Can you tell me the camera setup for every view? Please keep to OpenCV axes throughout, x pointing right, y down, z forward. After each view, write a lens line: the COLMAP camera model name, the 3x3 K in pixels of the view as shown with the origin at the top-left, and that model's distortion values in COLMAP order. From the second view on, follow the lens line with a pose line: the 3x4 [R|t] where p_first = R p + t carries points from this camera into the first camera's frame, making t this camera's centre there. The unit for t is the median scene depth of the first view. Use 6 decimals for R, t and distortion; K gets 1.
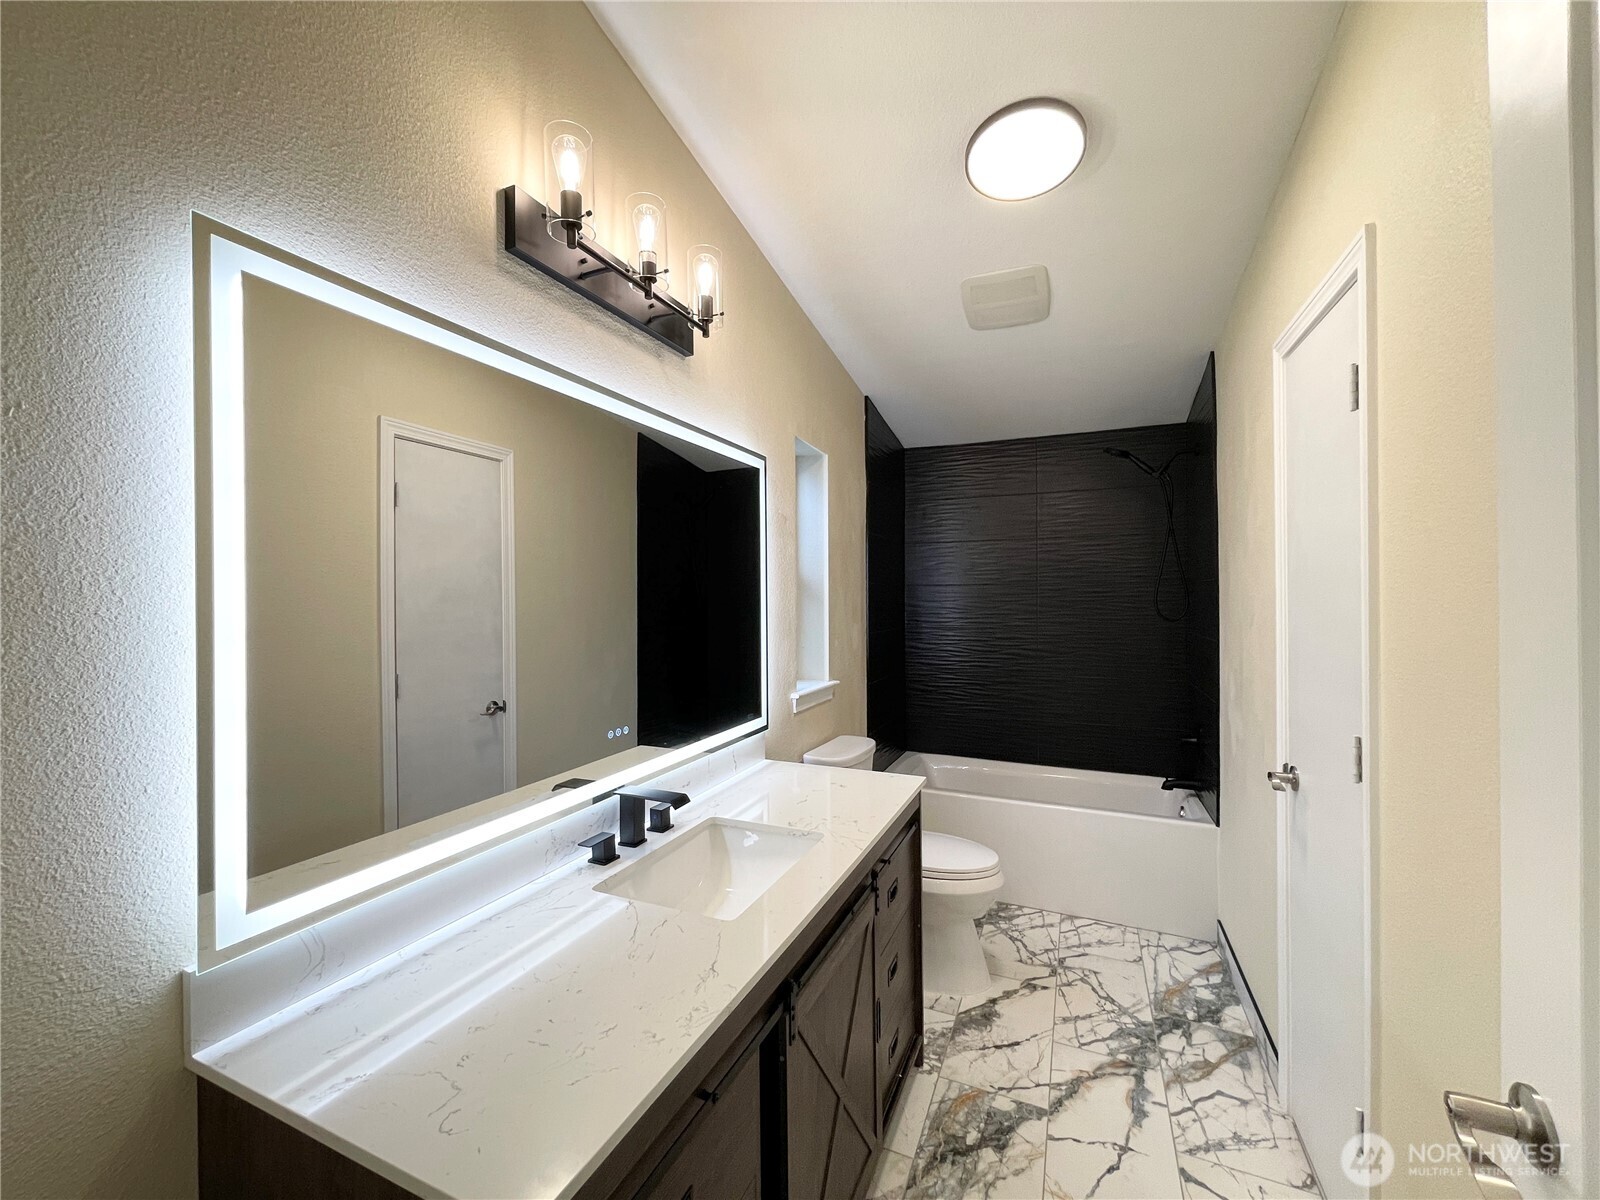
lens RADIAL K [[652.6, 0, 793.2], [0, 652.6, 599.0], [0, 0, 1]] dist [-0.000883, 0.004365]
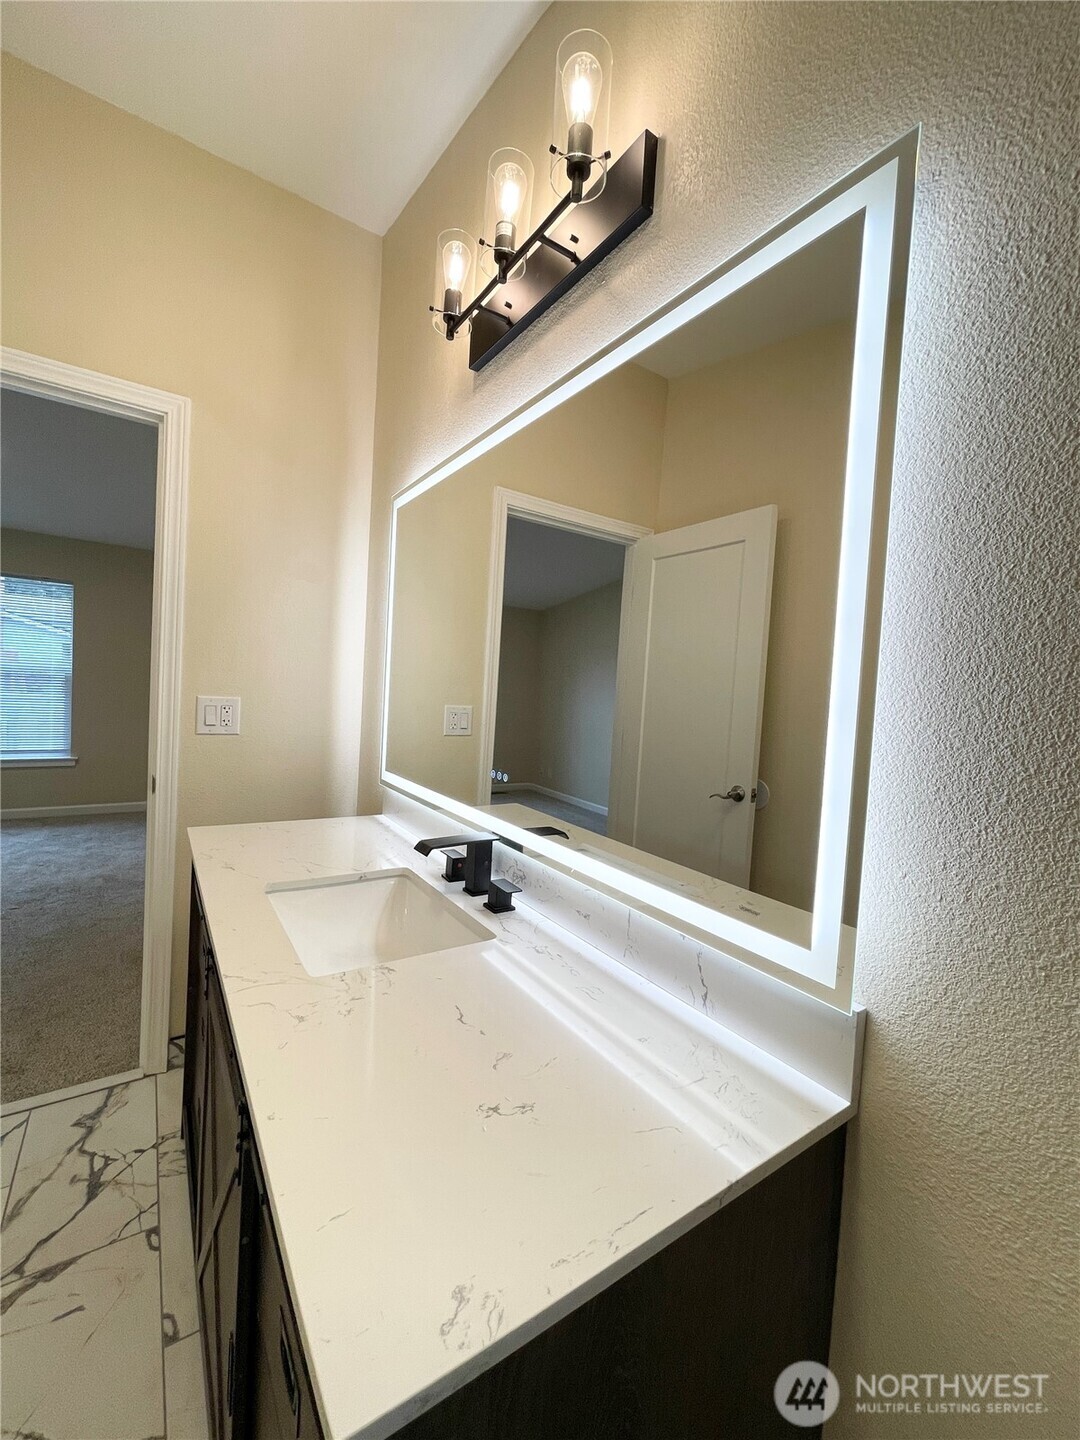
lens RADIAL K [[587.3, 0, 543.9], [0, 587.3, 715.9], [0, 0, 1]] dist [-0.000883, 0.004365]
pose [[-0.524445, 0.010665, -0.851377, 0.350398], [-0.057155, 0.997225, 0.047700, 0.061844], [0.849524, 0.073677, -0.522381, 1.250142]]
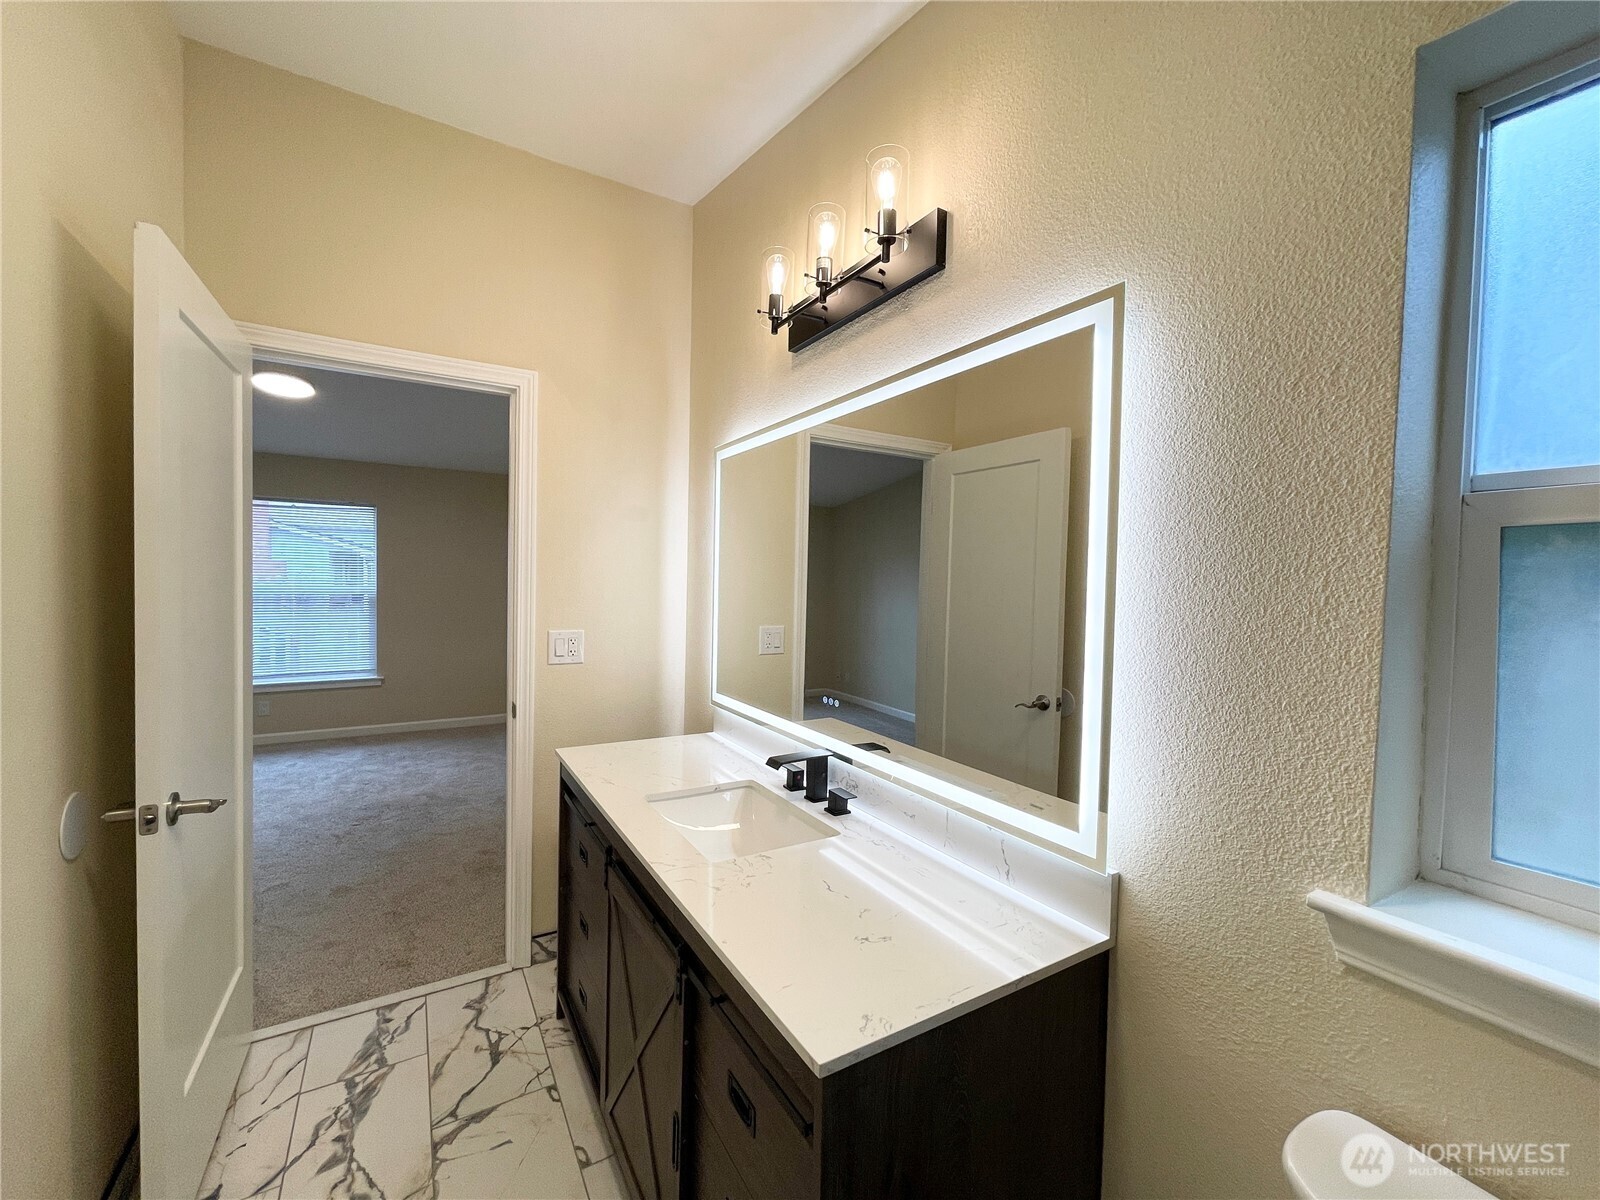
lens RADIAL K [[652.6, 0, 793.2], [0, 652.6, 599.0], [0, 0, 1]] dist [-0.000883, 0.004365]
pose [[-0.573172, 0.017201, -0.819254, 0.577778], [-0.021075, 0.999139, 0.035723, -0.010018], [0.819164, 0.037742, -0.572316, 1.329021]]
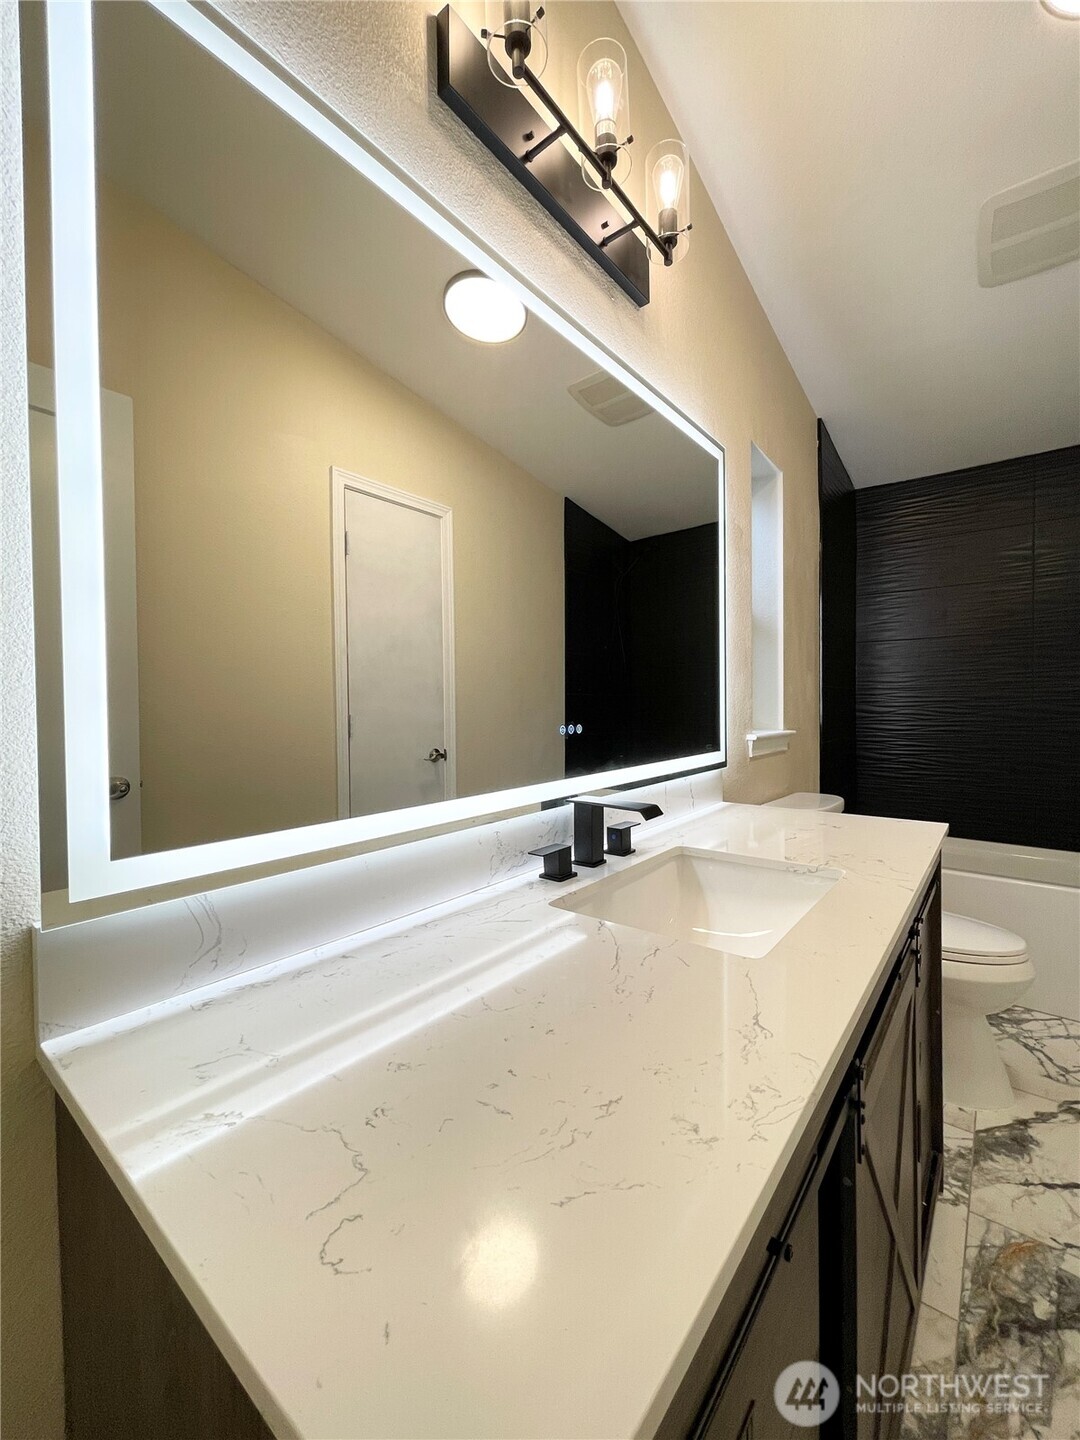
lens RADIAL K [[585.7, 0, 543.6], [0, 585.7, 713.1], [0, 0, 1]] dist [0.005909, -0.002762]
pose [[0.968279, -0.001662, -0.249866, -0.097972], [0.004626, 0.999926, 0.011276, 0.146840], [0.249829, -0.012074, 0.968215, 0.231272]]
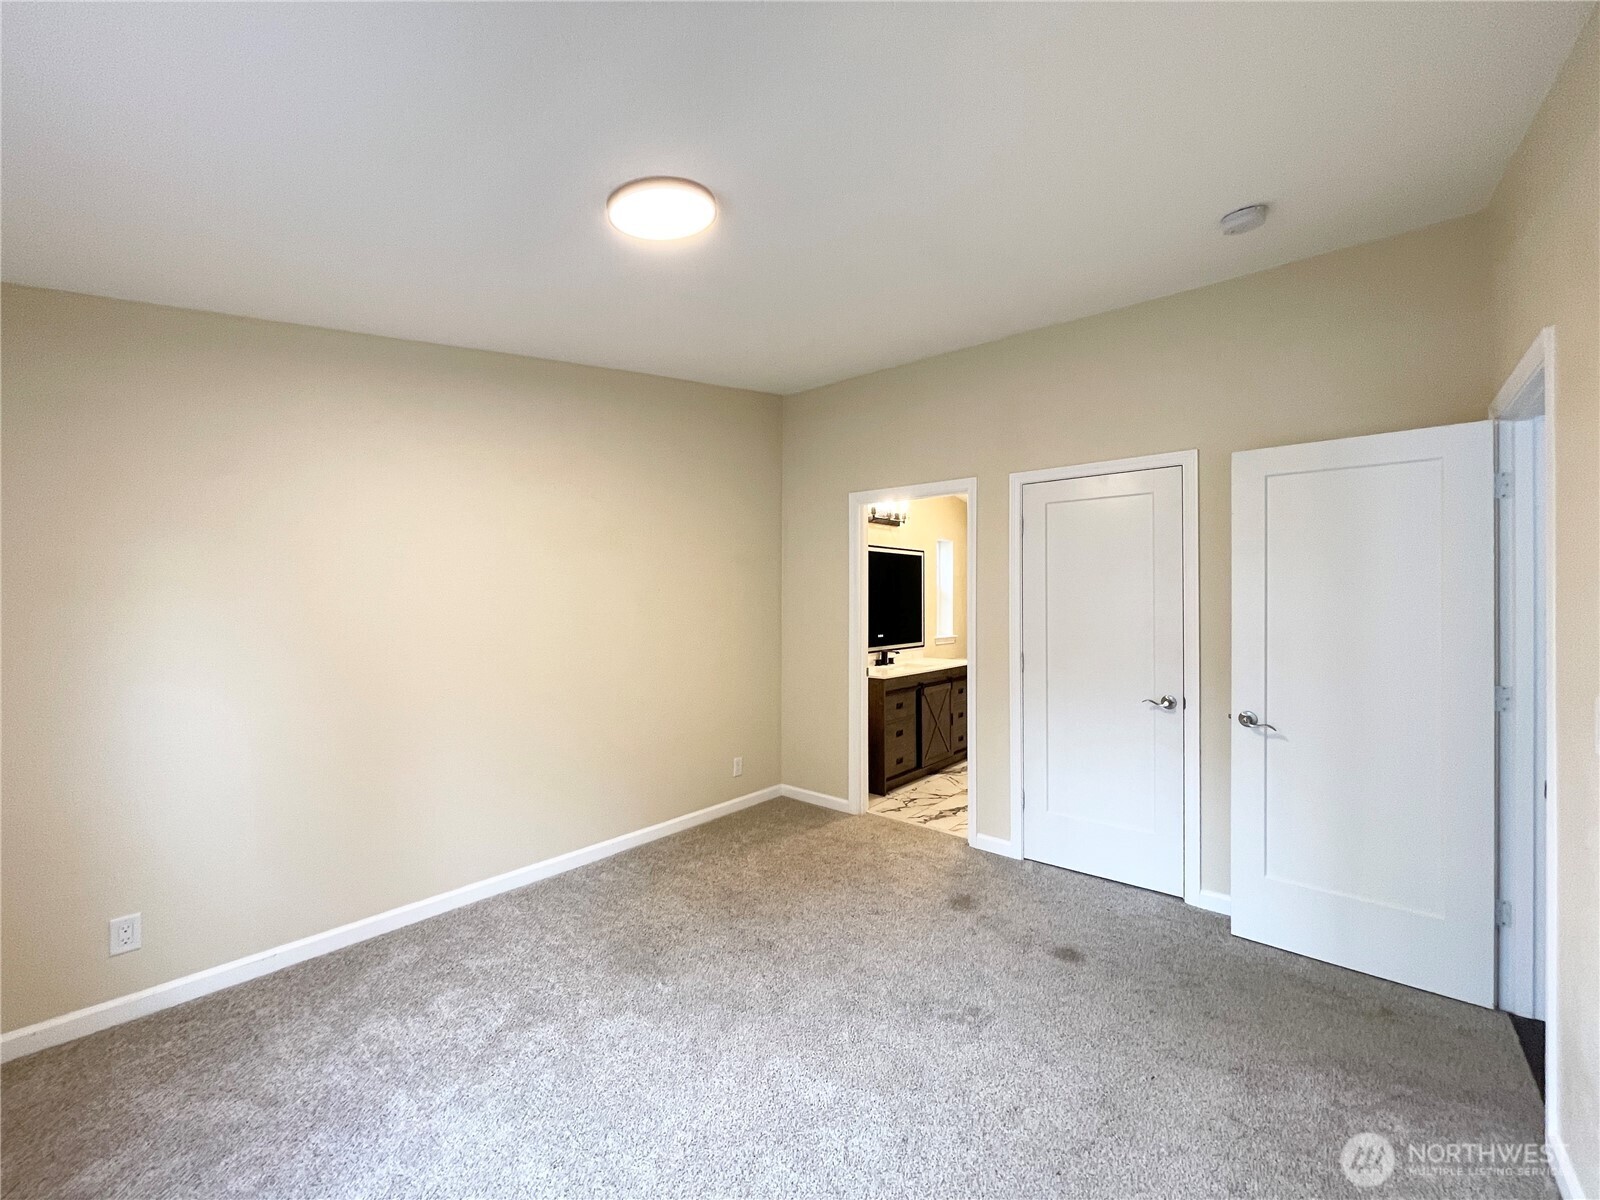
lens RADIAL K [[654.3, 0, 793.6], [0, 654.3, 599.3], [0, 0, 1]] dist [0.009663, -0.000680]
pose [[0.962662, 0.005453, -0.270651, 0.228031], [-0.006890, 0.999967, -0.004360, 0.009293], [0.270618, 0.006062, 0.962668, -2.335748]]
